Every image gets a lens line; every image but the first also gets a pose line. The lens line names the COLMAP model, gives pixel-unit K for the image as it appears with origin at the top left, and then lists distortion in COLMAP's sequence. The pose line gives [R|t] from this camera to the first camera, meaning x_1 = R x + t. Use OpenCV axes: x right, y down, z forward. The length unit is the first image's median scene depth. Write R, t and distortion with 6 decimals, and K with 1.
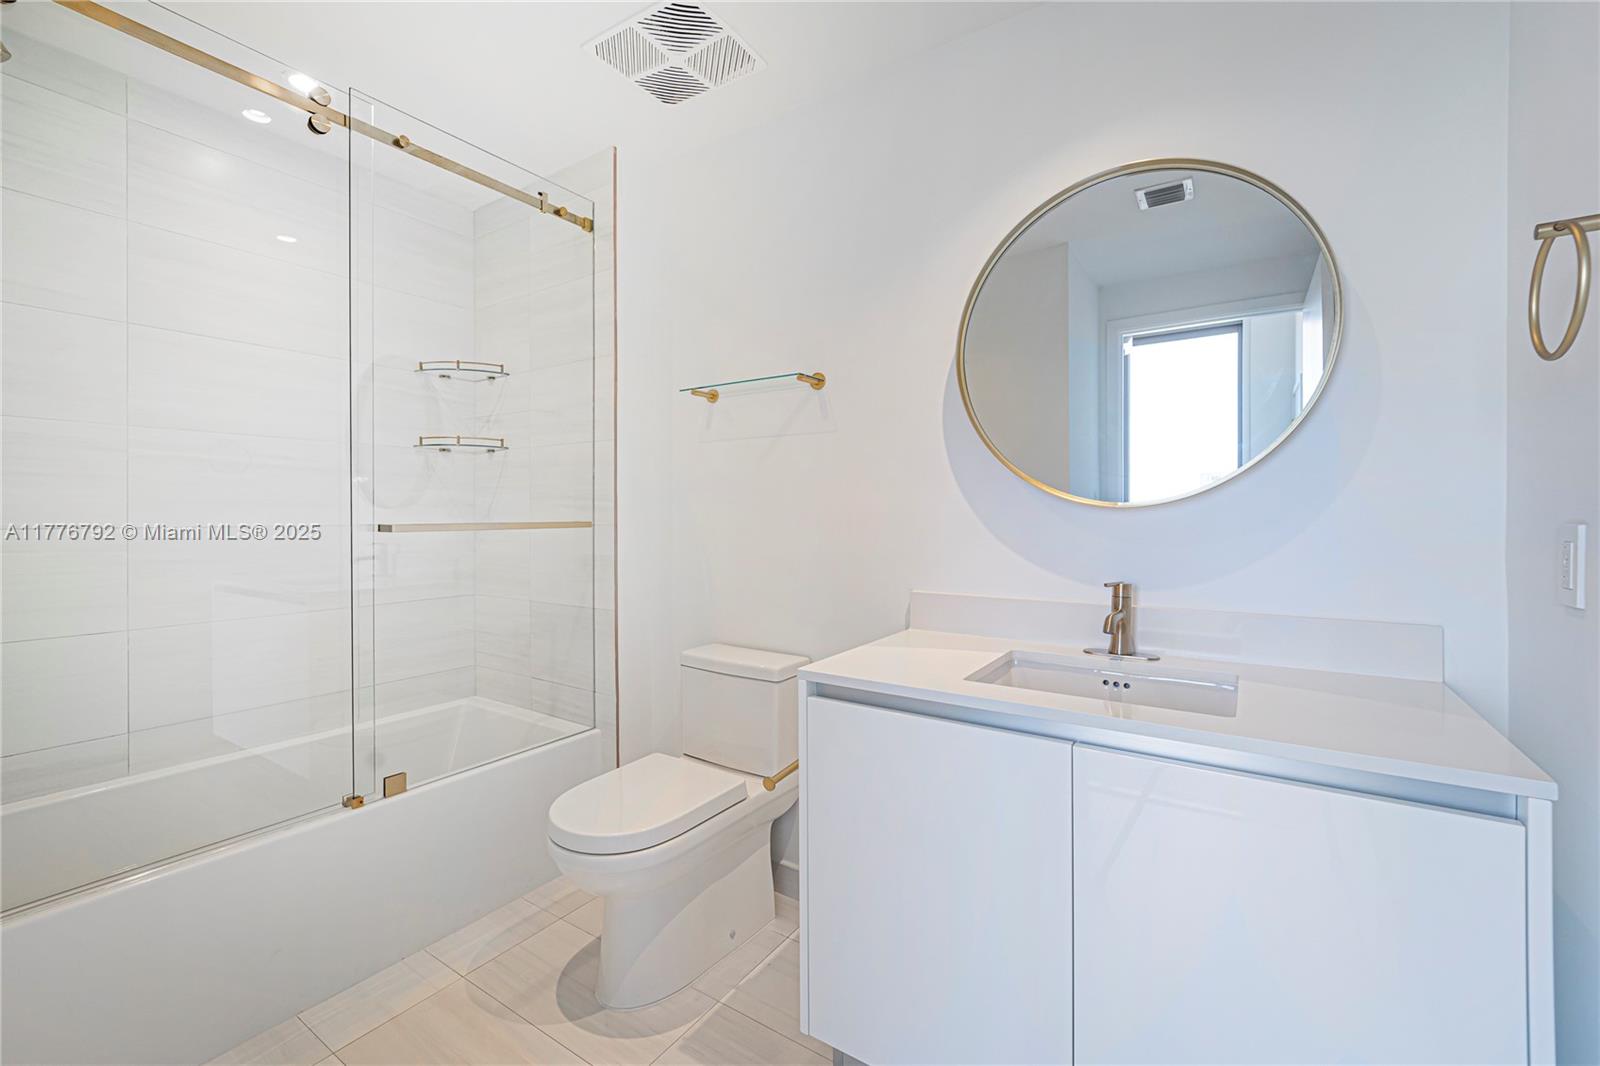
lens RADIAL K [[679.6, 0, 799.8], [0, 679.6, 518.0], [0, 0, 1]] dist [-0.006158, -0.000983]
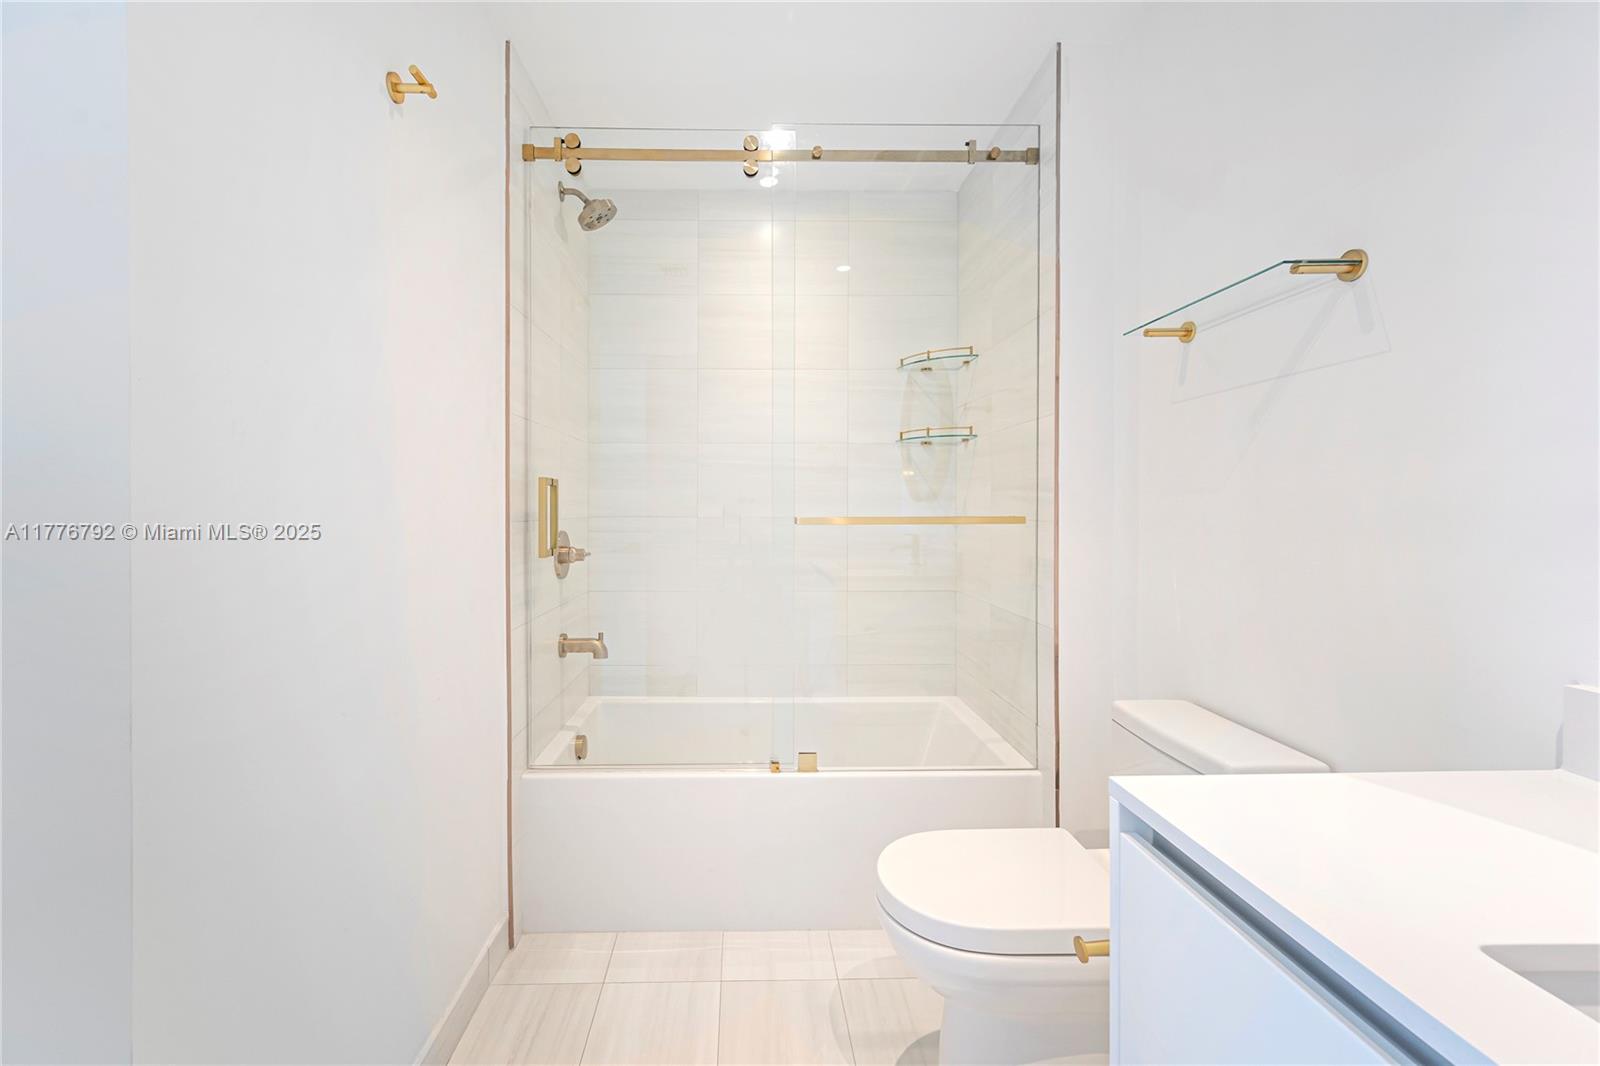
lens RADIAL K [[679.6, 0, 810.0], [0, 679.6, 511.8], [0, 0, 1]] dist [-0.006158, -0.000983]
pose [[0.560118, 0.007397, -0.828380, 0.223781], [-0.005954, 0.999970, 0.004904, -0.003216], [0.828391, 0.002186, 0.560145, 0.320693]]
